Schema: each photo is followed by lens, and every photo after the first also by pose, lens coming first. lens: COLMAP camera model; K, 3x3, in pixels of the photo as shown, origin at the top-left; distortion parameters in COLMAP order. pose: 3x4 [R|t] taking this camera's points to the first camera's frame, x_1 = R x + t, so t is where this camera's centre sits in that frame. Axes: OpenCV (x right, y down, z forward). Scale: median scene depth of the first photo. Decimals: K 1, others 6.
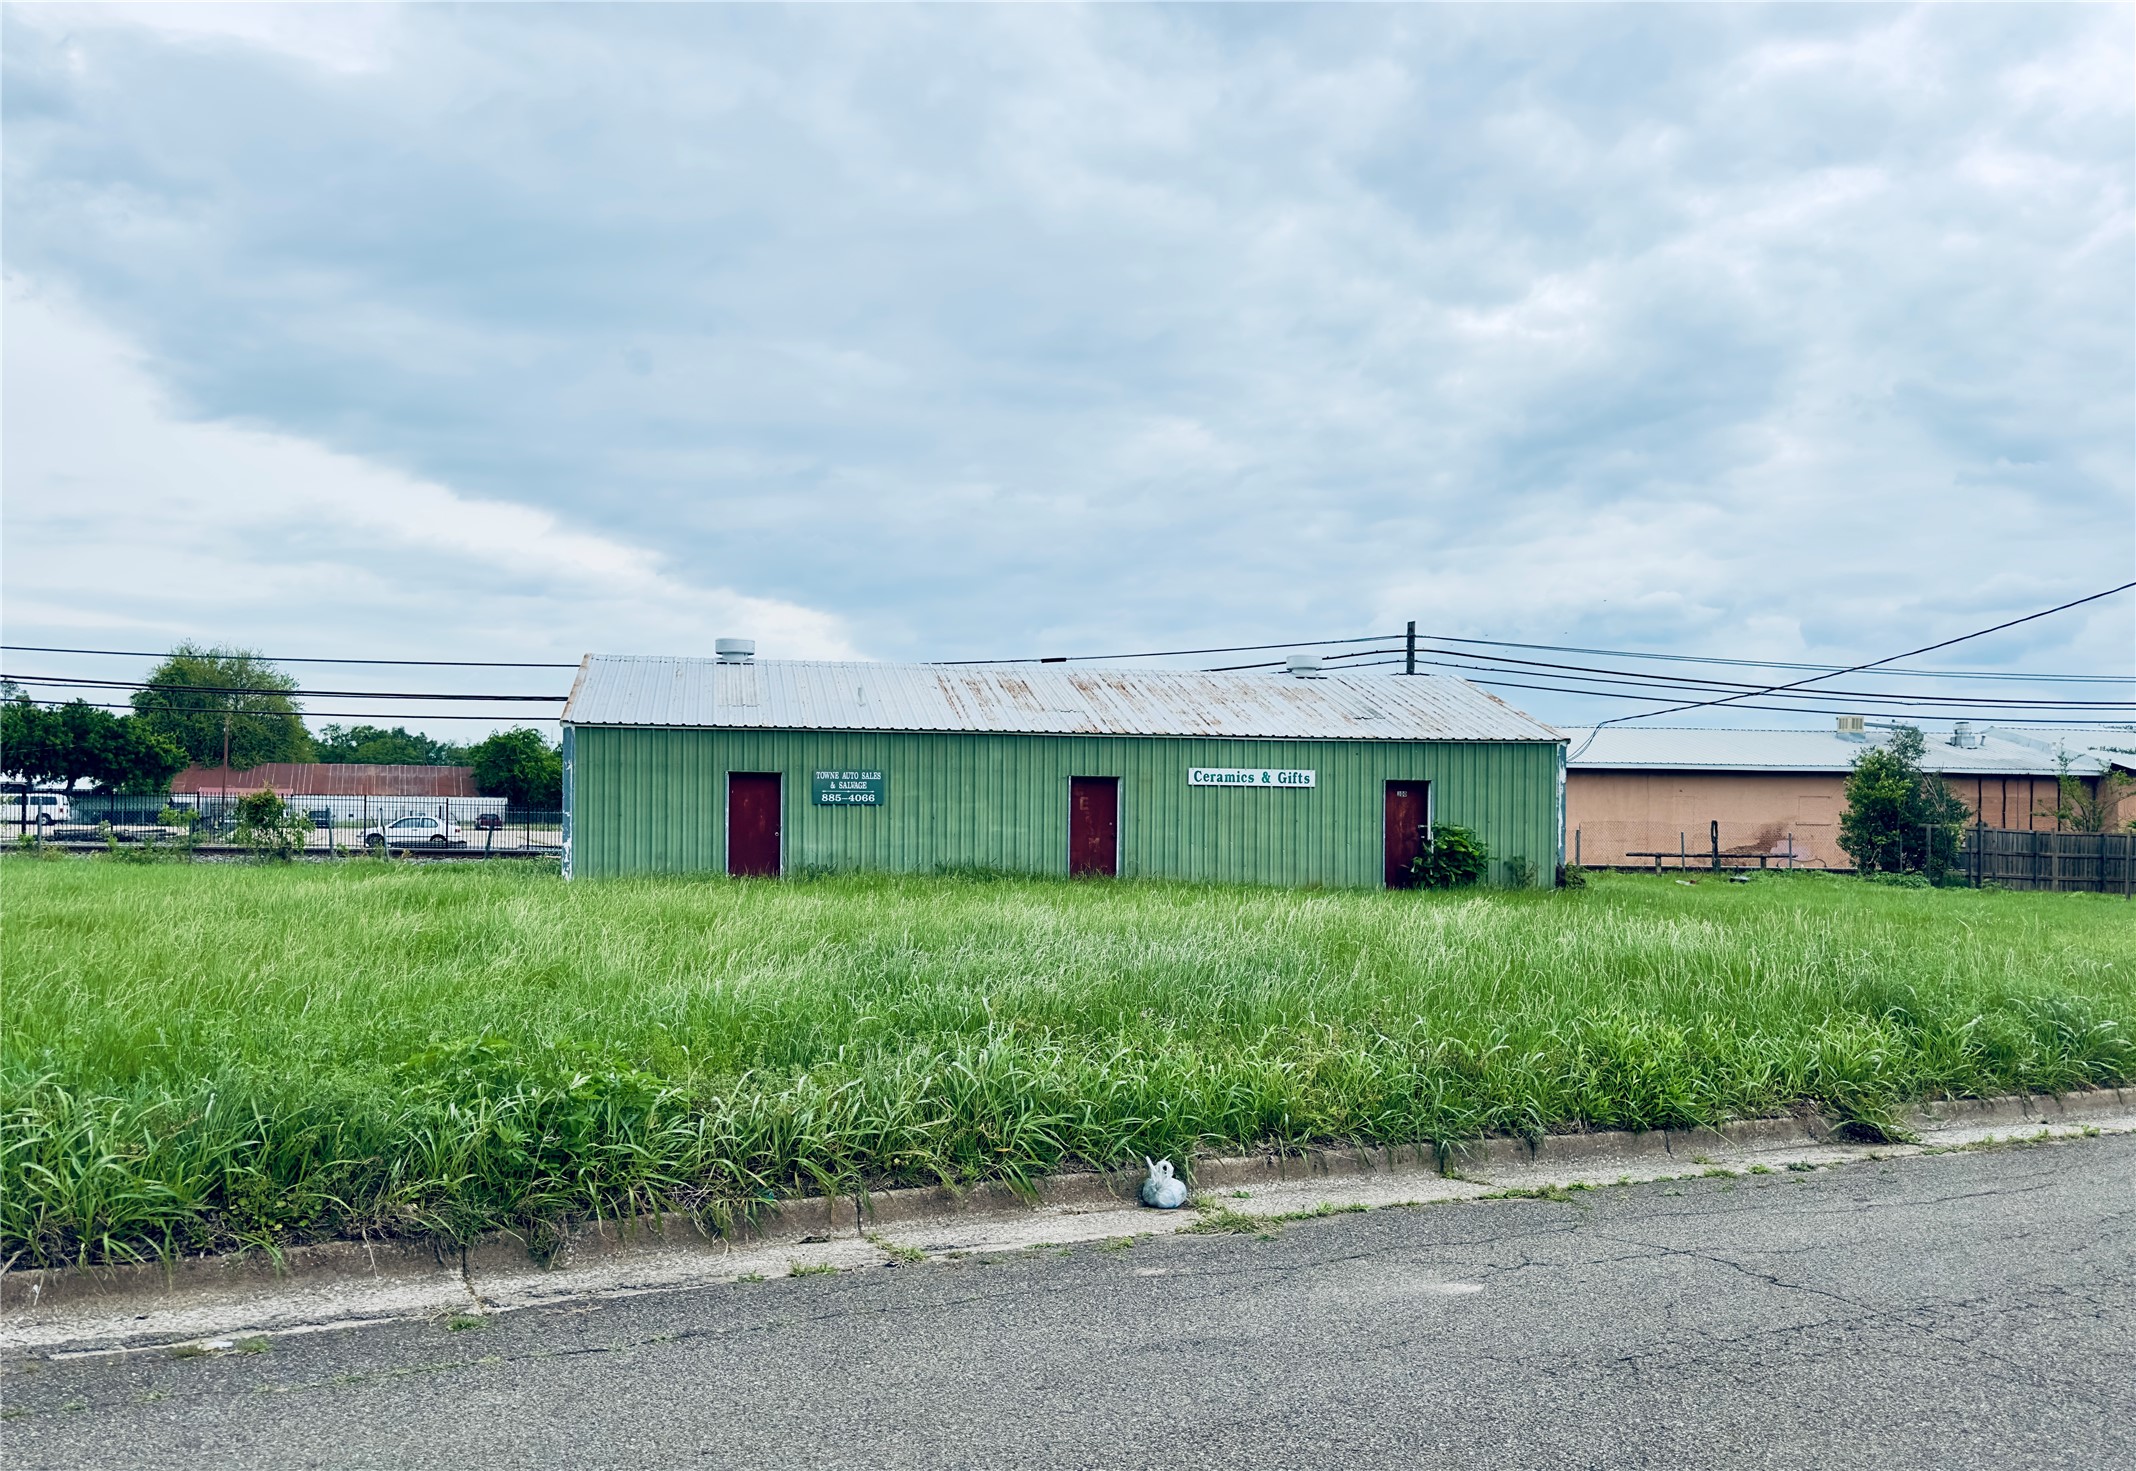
lens RADIAL K [[1658.6, 0, 1131.7], [0, 1658.6, 799.8], [0, 0, 1]] dist [0.091776, -0.097361]
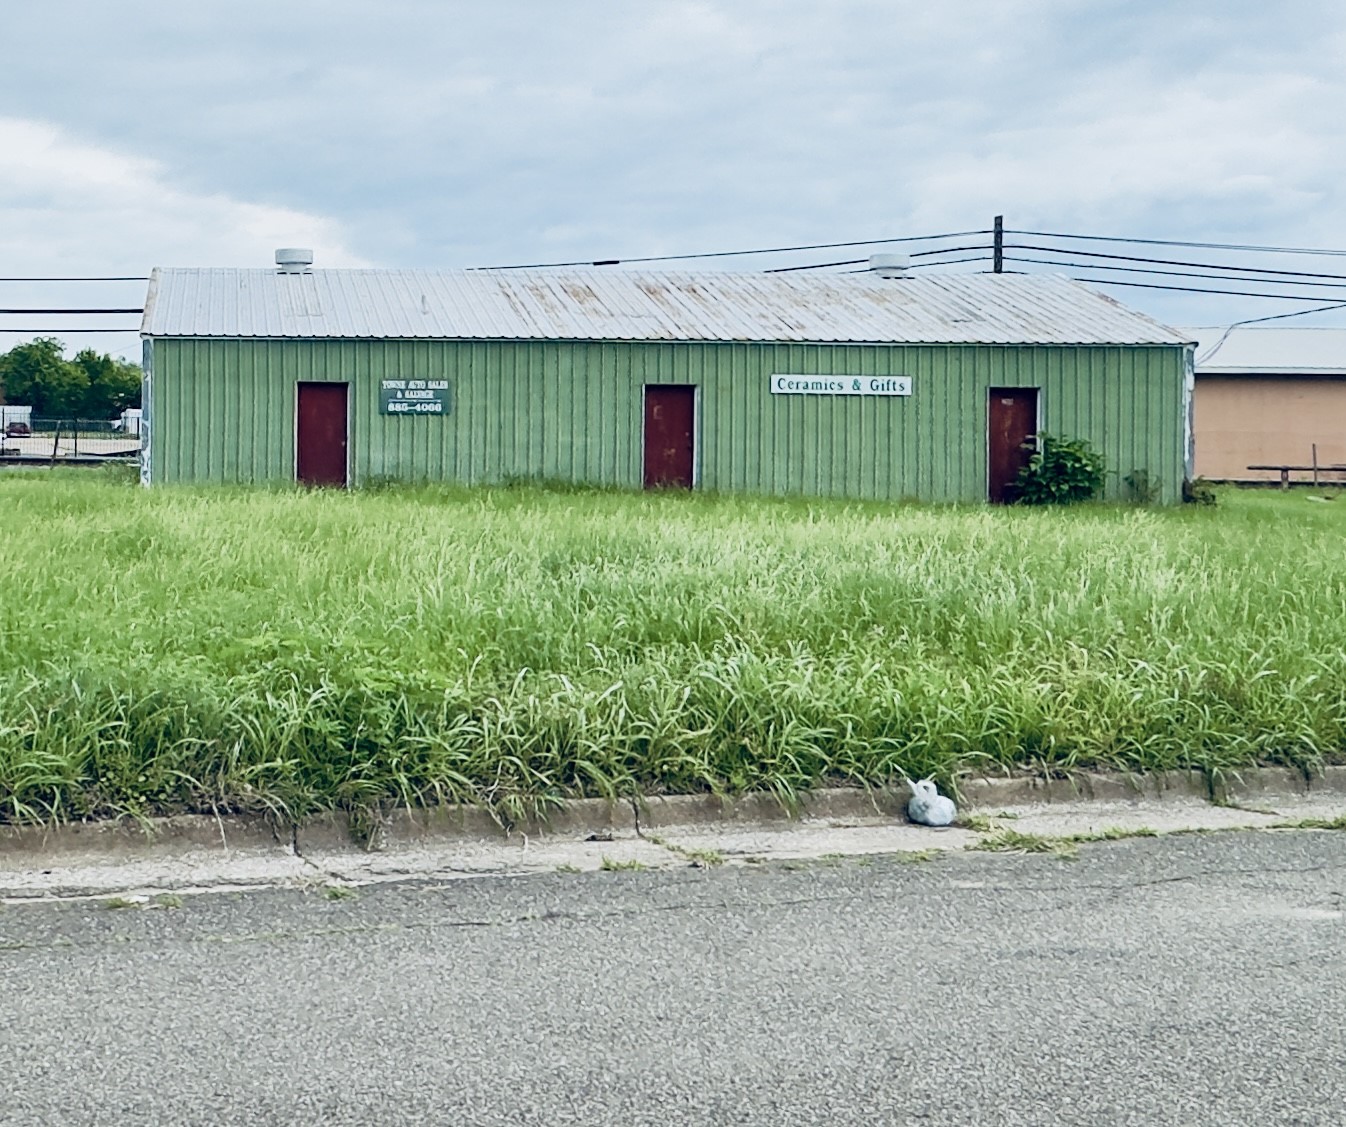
lens RADIAL K [[1598.0, 0, 726.9], [0, 1598.0, 395.2], [0, 0, 1]] dist [-0.015467, 0.000000]
pose [[0.982412, -0.003753, -0.186689, 0.128067], [0.001279, 0.999910, -0.013371, 0.003154], [0.186722, 0.012897, 0.982328, 0.071281]]
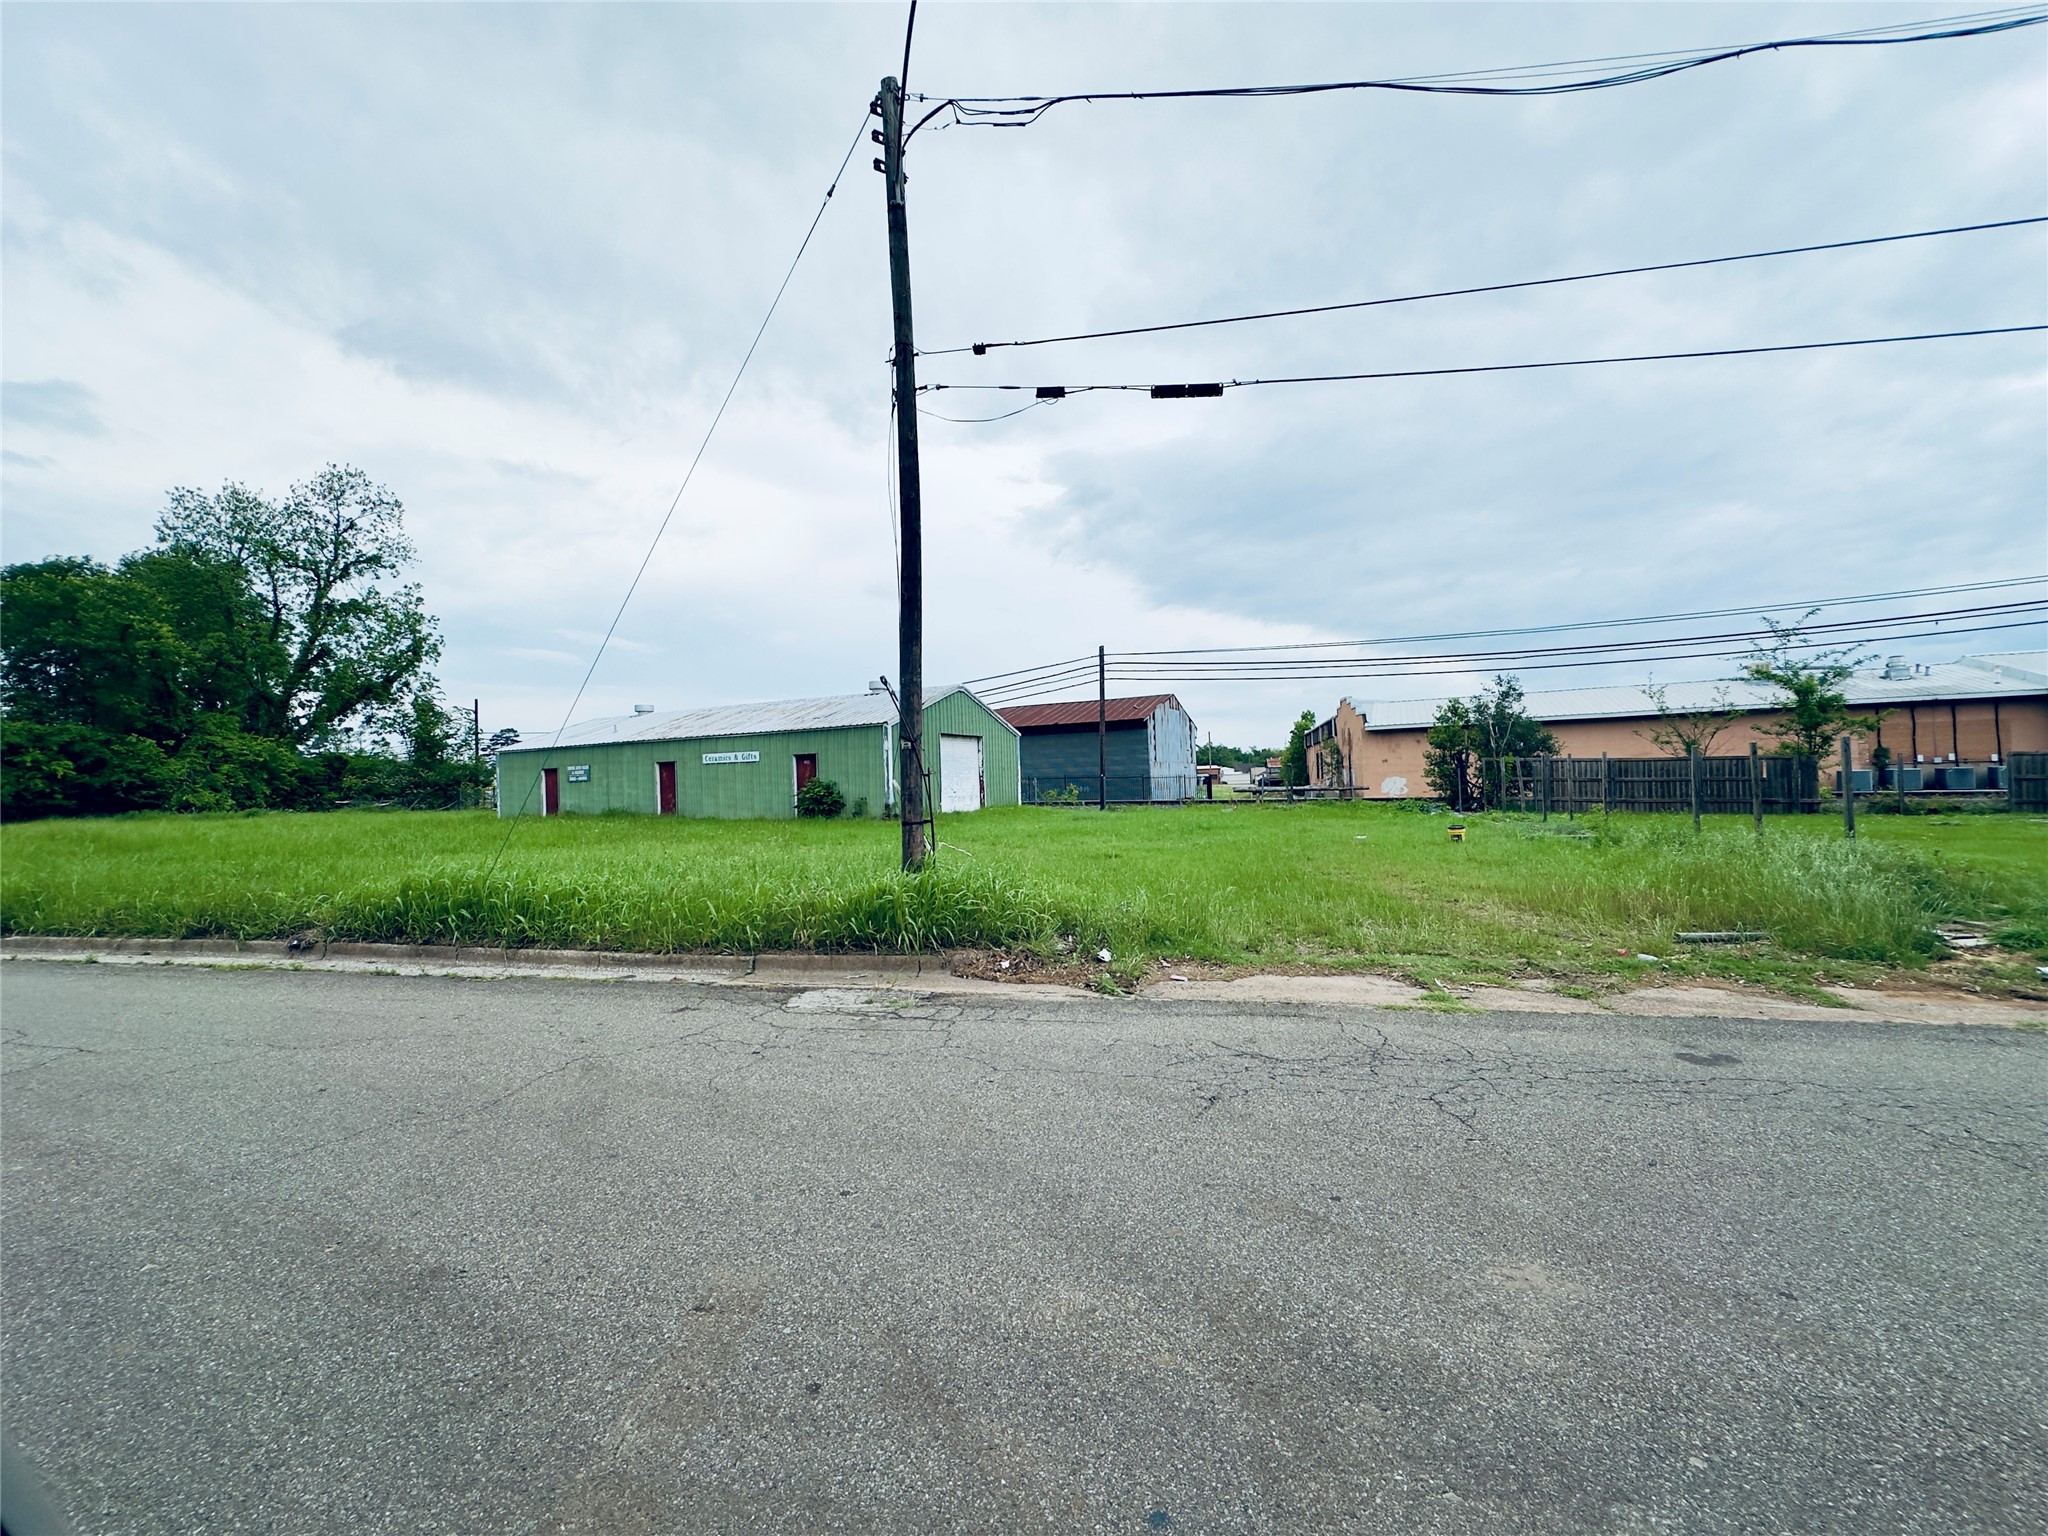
lens RADIAL K [[835.4, 0, 1029.8], [0, 835.4, 756.3], [0, 0, 1]] dist [-0.005599, 0.000422]
pose [[0.783701, -0.051177, -0.619027, 0.631981], [0.042512, 0.998682, -0.028743, 0.017638], [0.619682, -0.003790, 0.784844, 0.357565]]
